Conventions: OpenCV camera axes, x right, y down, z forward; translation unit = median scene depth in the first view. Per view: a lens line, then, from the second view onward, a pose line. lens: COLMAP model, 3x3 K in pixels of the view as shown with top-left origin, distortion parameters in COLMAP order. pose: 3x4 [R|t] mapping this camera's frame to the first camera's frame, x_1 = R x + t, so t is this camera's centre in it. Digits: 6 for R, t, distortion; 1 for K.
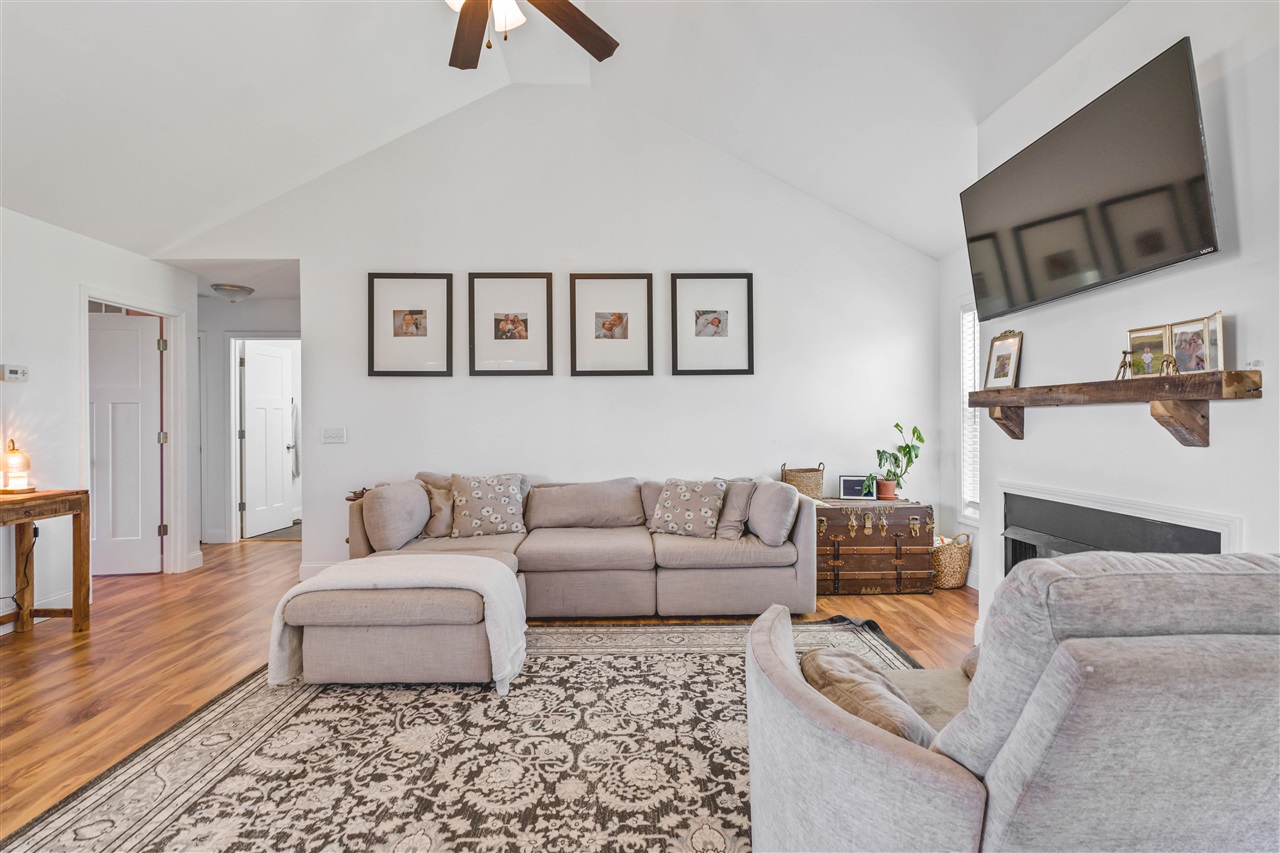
lens RADIAL K [[559.7, 0, 613.8], [0, 559.7, 425.2], [0, 0, 1]] dist [-0.014088, 0.009866]
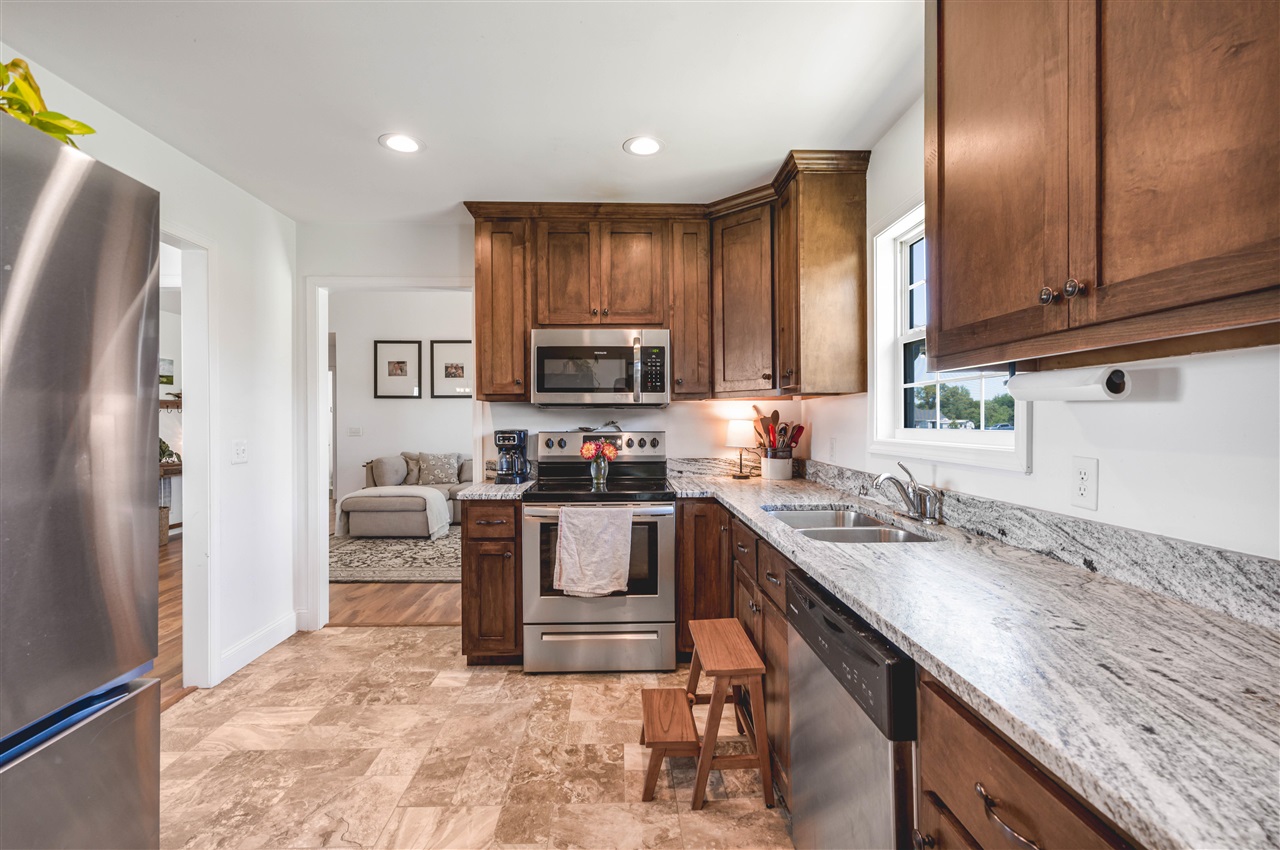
lens RADIAL K [[572.9, 0, 634.9], [0, 572.9, 423.3], [0, 0, 1]] dist [-0.014865, 0.010903]
pose [[0.999785, -0.000914, 0.020725, 0.624228], [0.000879, 0.999998, 0.001690, -0.018823], [-0.020727, -0.001672, 0.999784, -1.479391]]
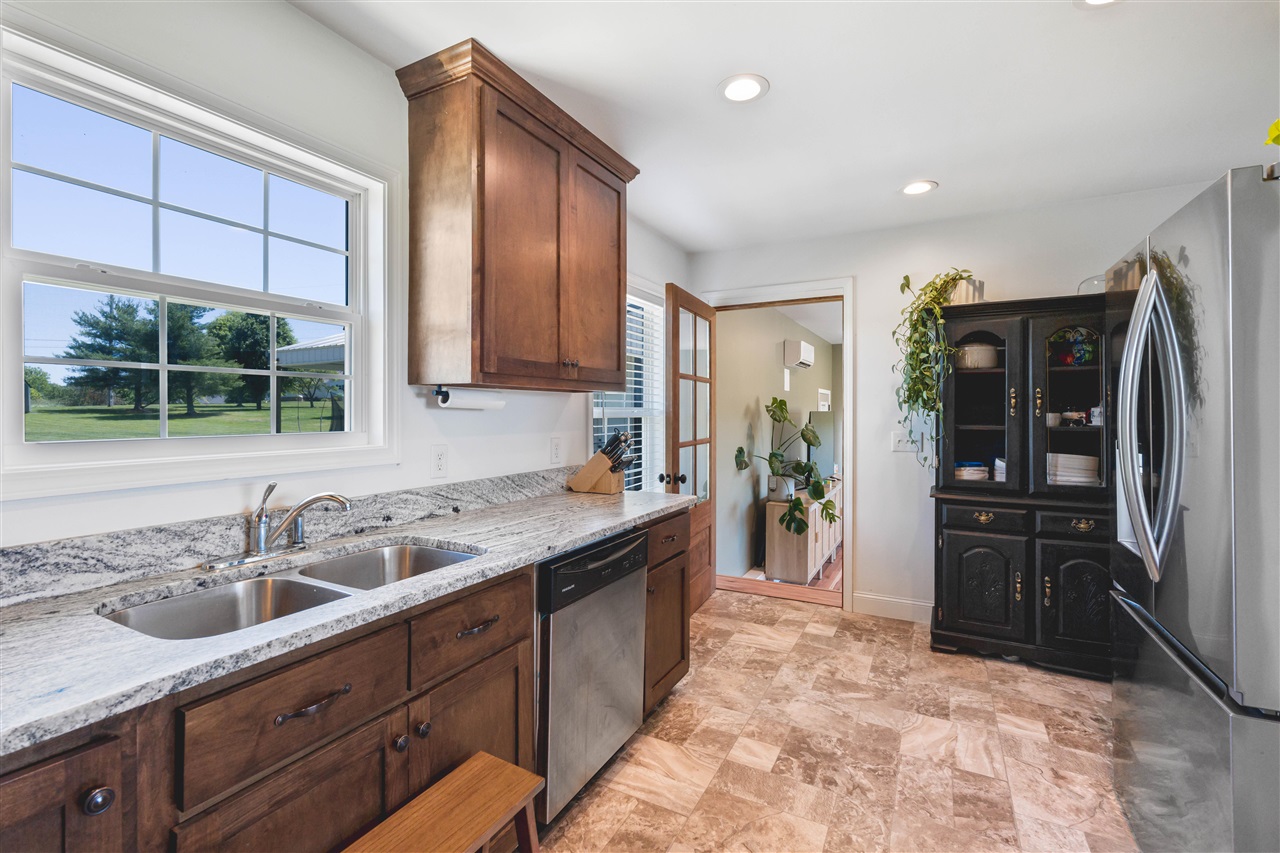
lens RADIAL K [[567.4, 0, 635.7], [0, 567.4, 414.0], [0, 0, 1]] dist [-0.001556, 0.000178]
pose [[-0.876266, -0.000596, 0.481828, 0.400224], [0.002737, 0.999977, 0.006215, -0.035289], [-0.481820, 0.006765, -0.876244, -0.294368]]
